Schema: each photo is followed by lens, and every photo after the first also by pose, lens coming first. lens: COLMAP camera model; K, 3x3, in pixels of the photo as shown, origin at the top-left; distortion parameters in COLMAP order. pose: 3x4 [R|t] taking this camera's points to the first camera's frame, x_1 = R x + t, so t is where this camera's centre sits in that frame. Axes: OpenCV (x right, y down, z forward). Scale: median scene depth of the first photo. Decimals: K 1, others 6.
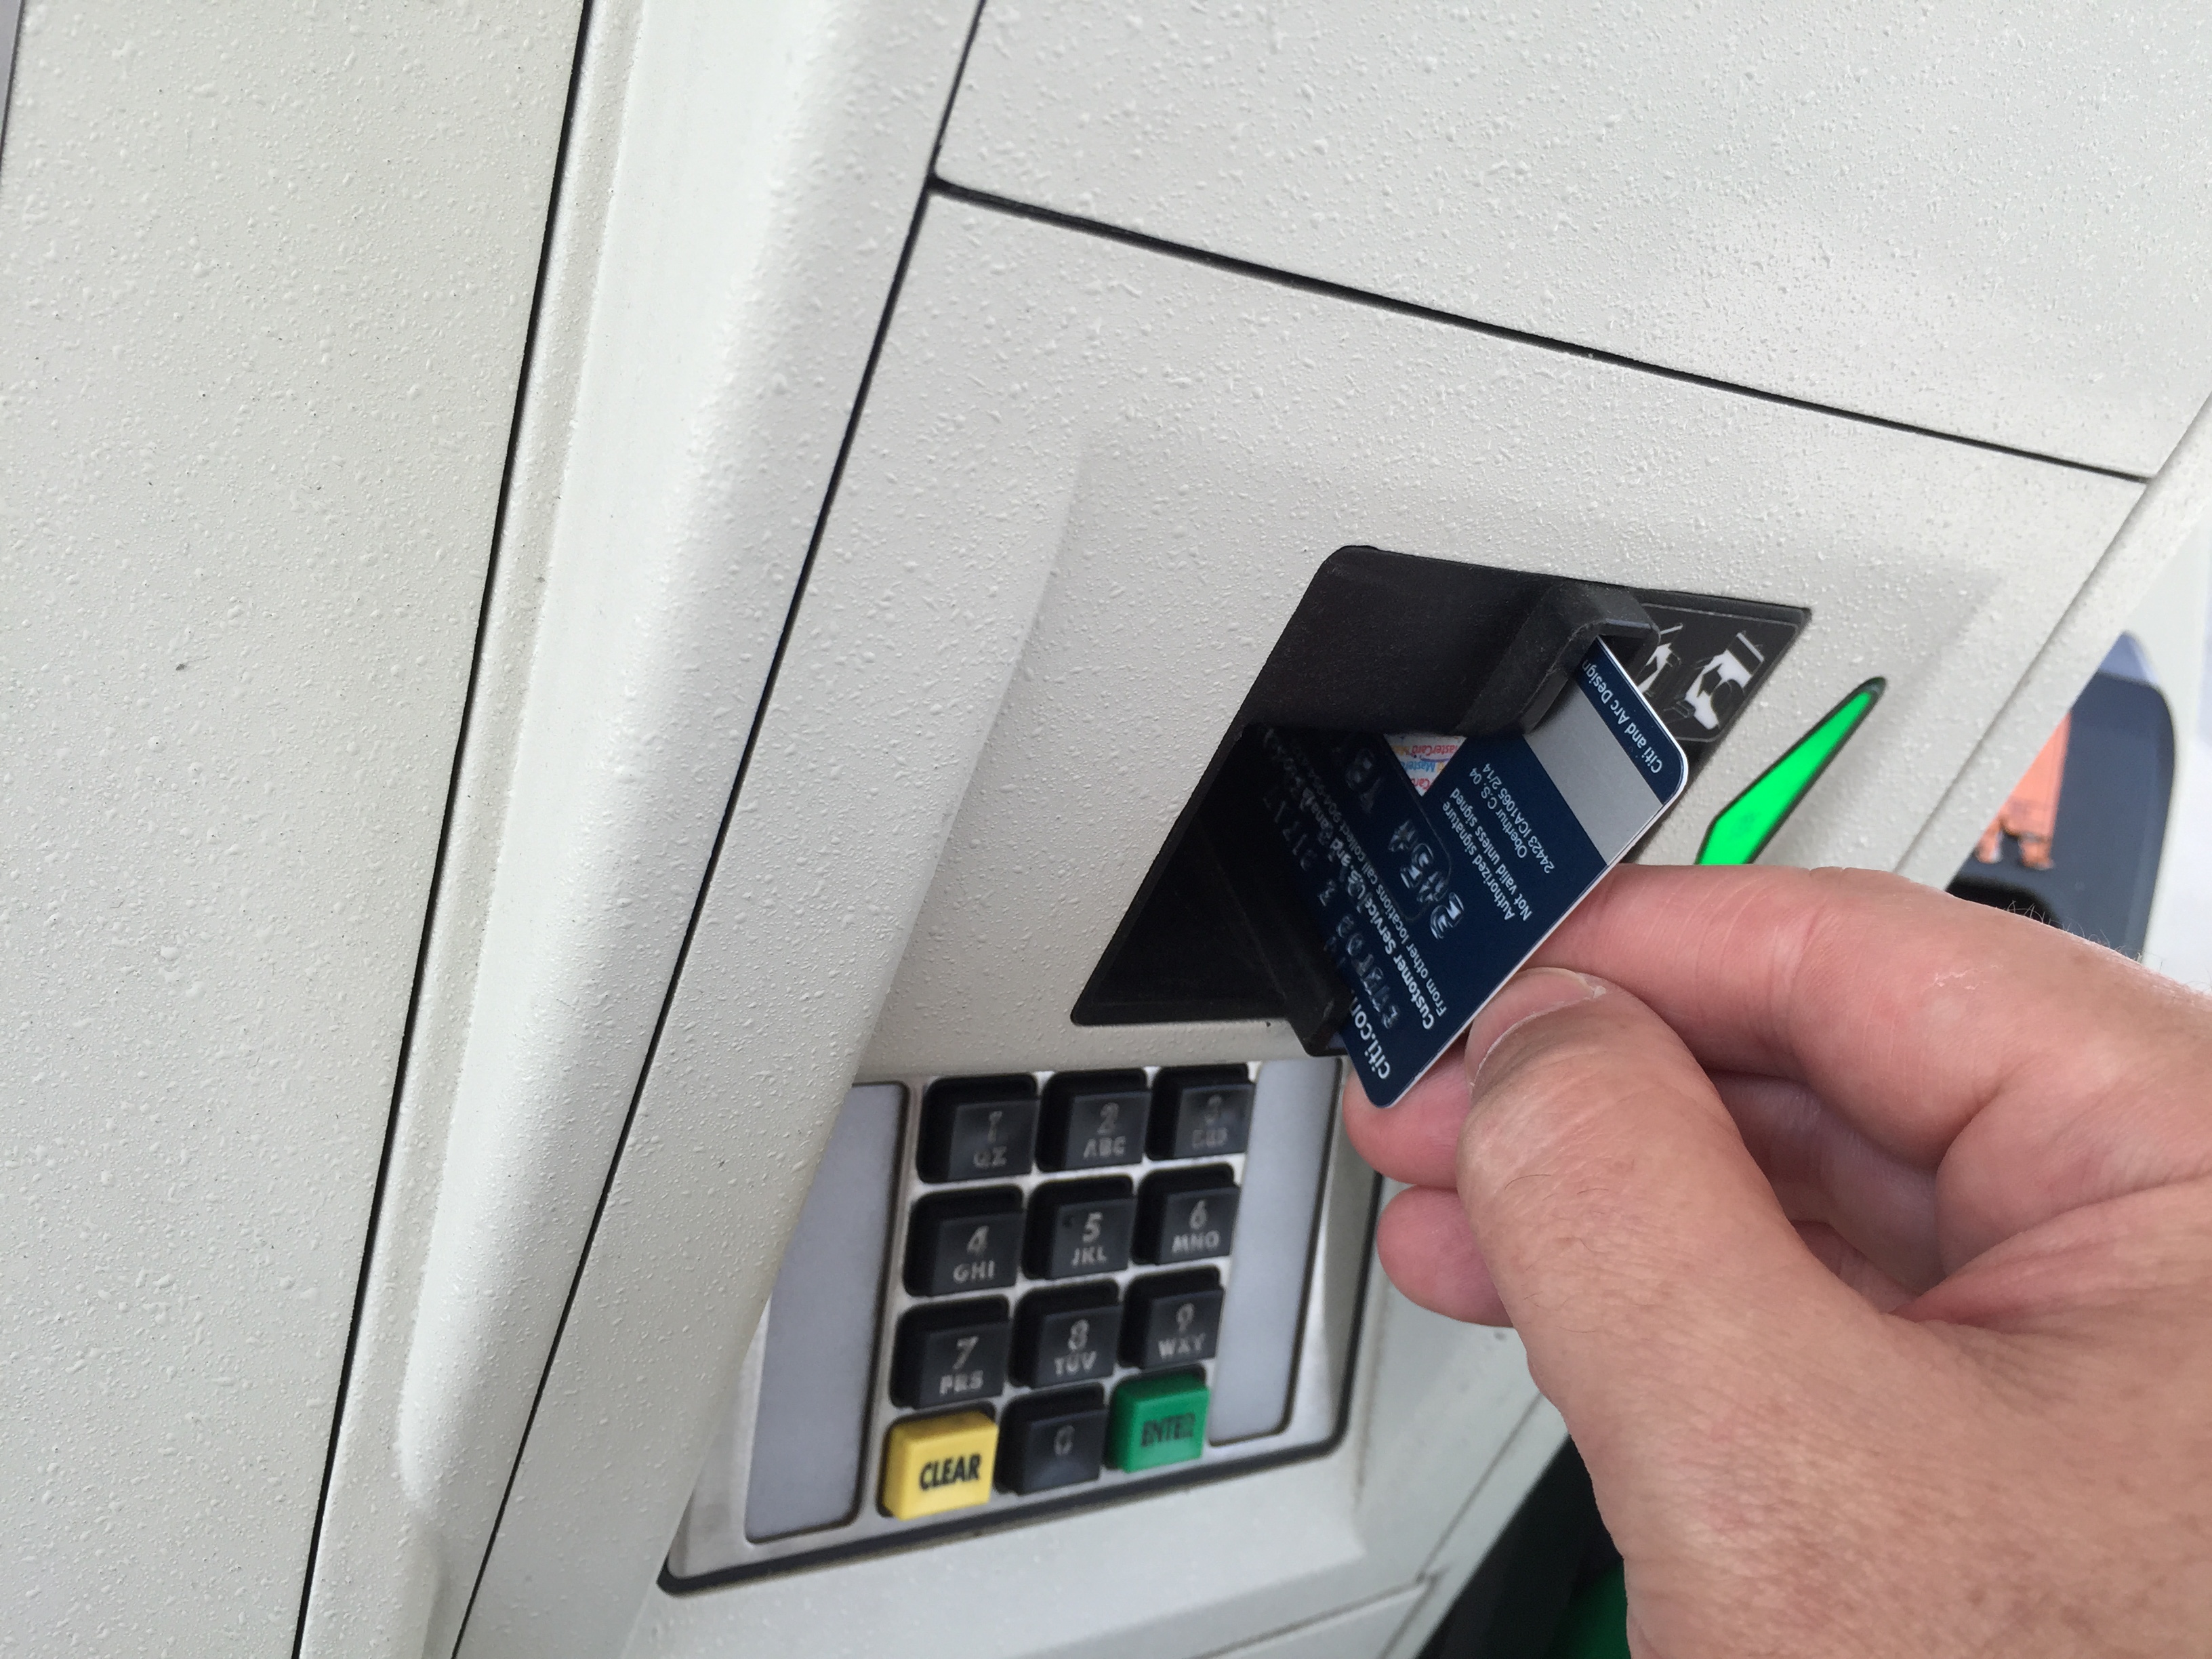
lens RADIAL K [[1904.0, 0, 1106.0], [0, 1904.0, 829.5], [0, 0, 1]] dist [-0.008905, -0.007888]
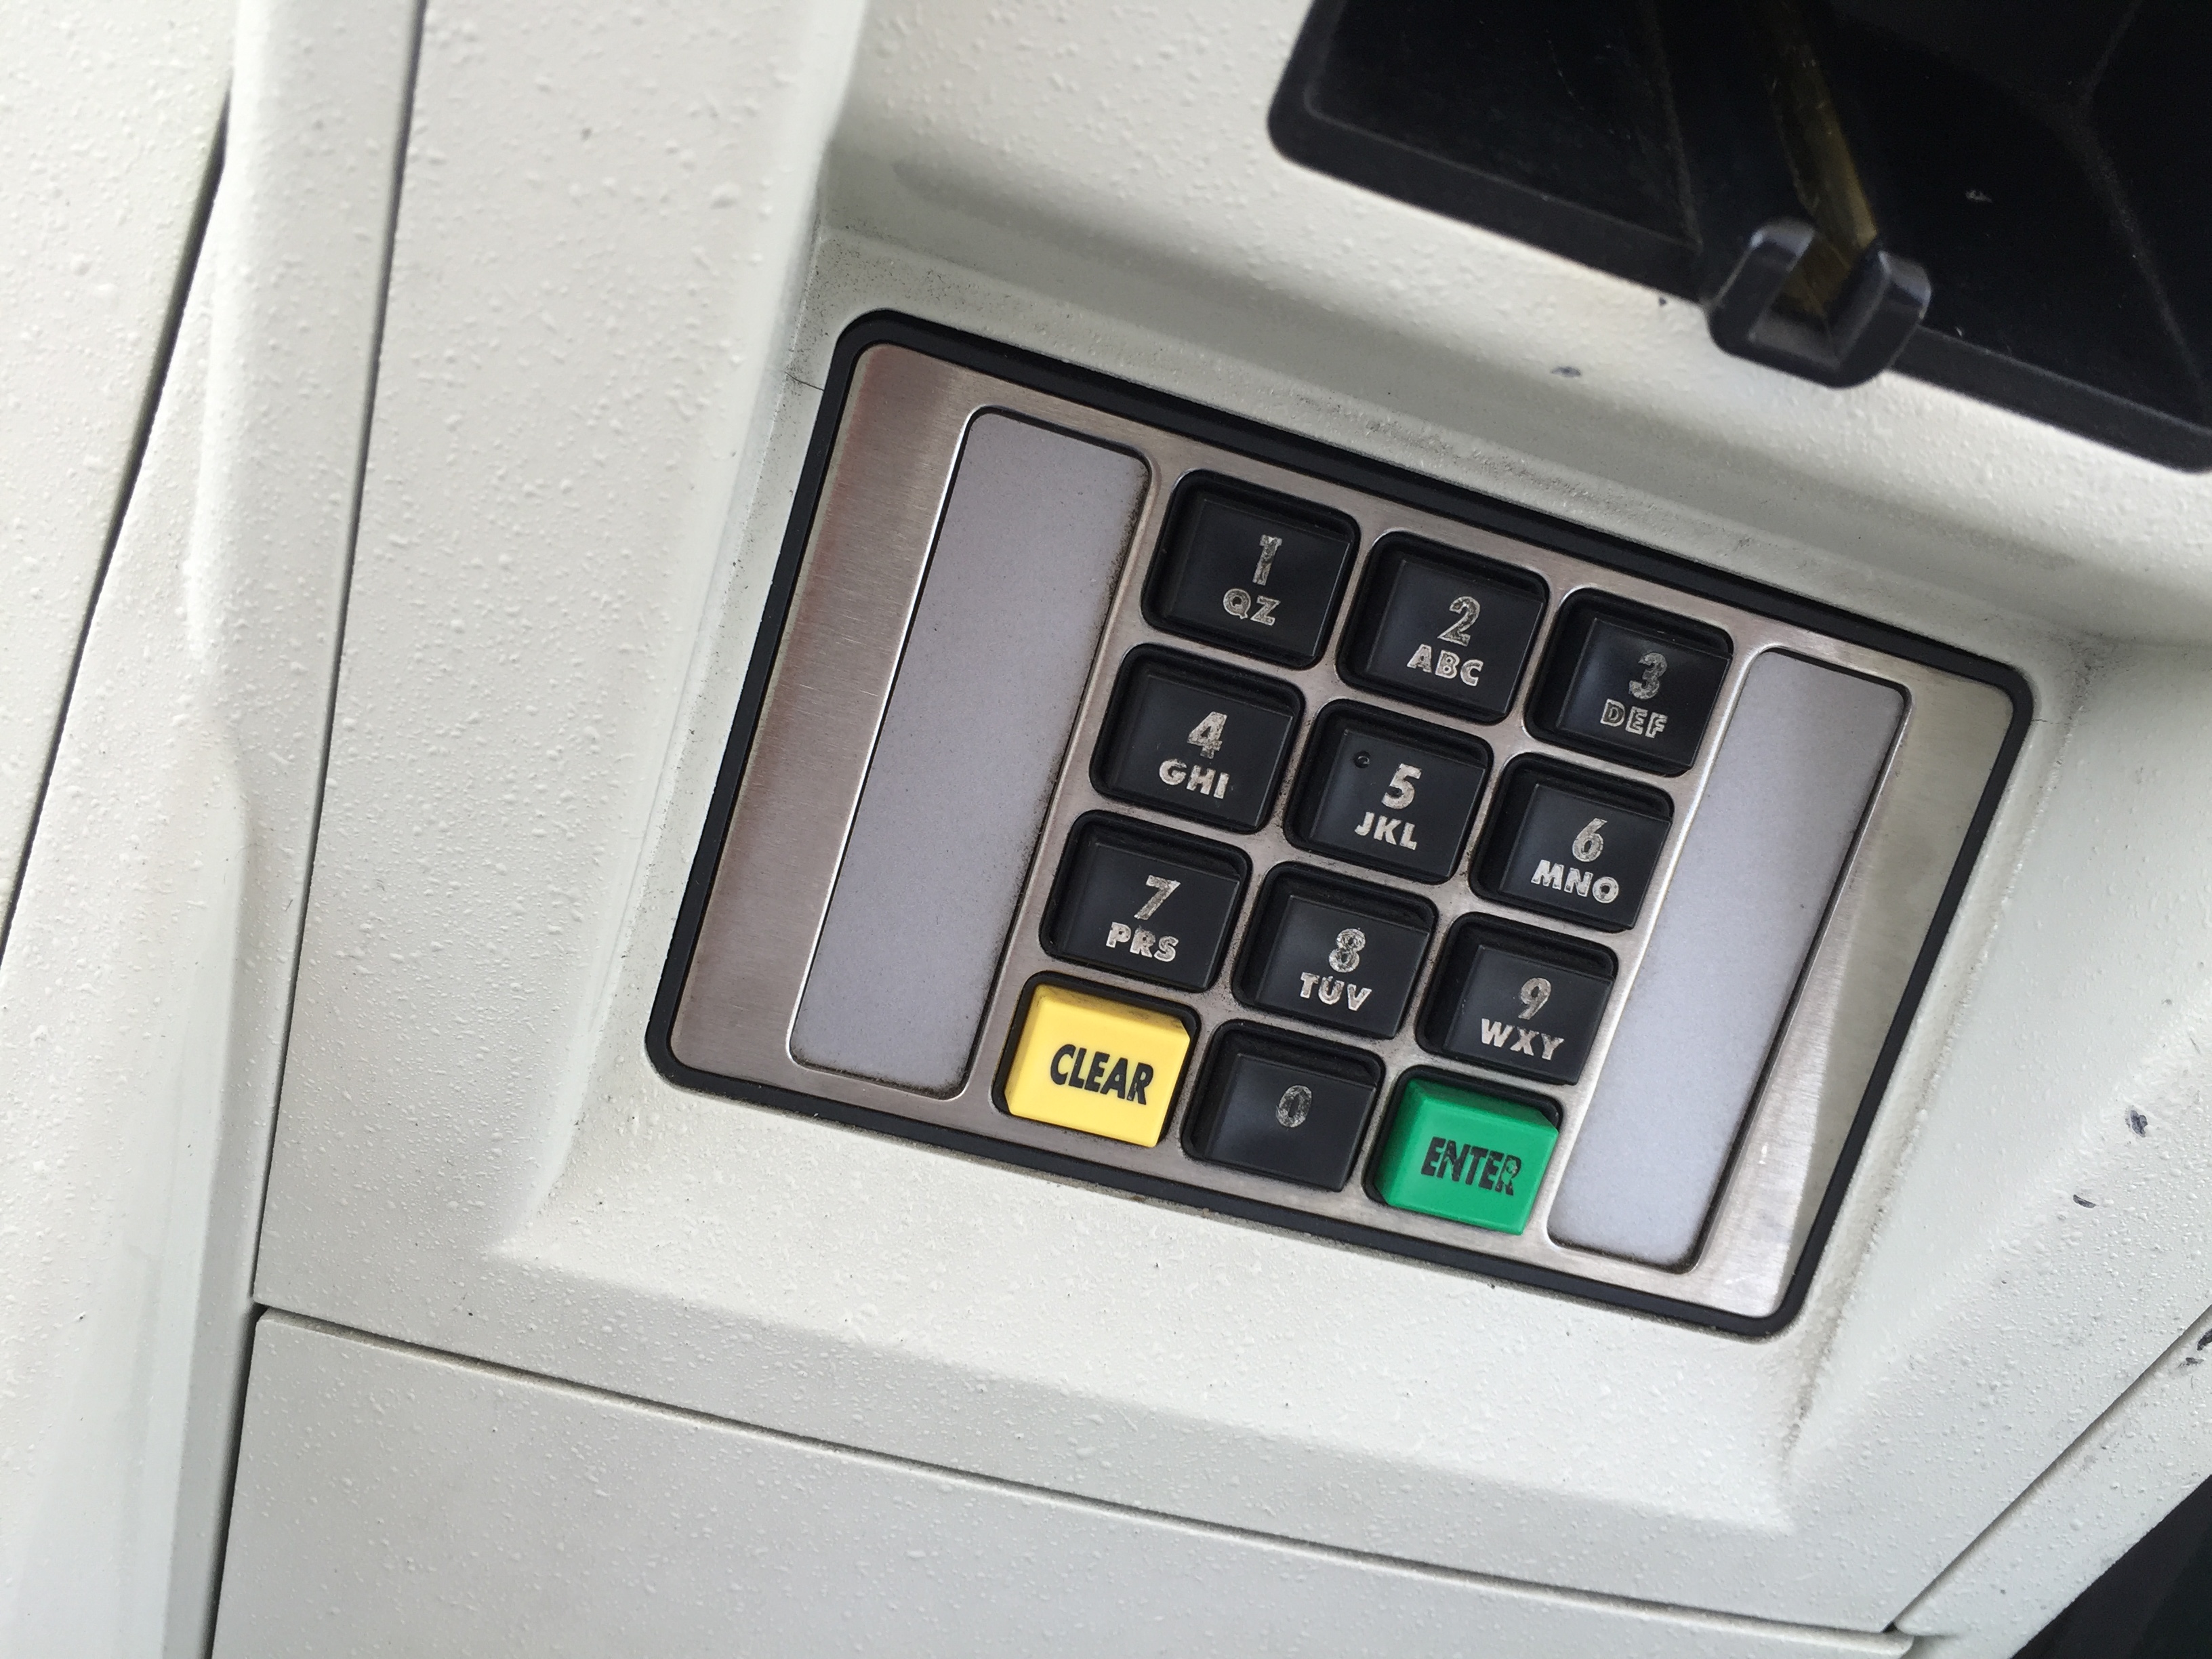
lens RADIAL K [[1905.8, 0, 1106.0], [0, 1905.8, 829.5], [0, 0, 1]] dist [0.088285, -0.151801]
pose [[0.884630, 0.210509, -0.416071, 0.181268], [-0.236389, 0.971596, -0.011025, 0.258860], [0.401932, 0.108108, 0.909265, 0.373327]]
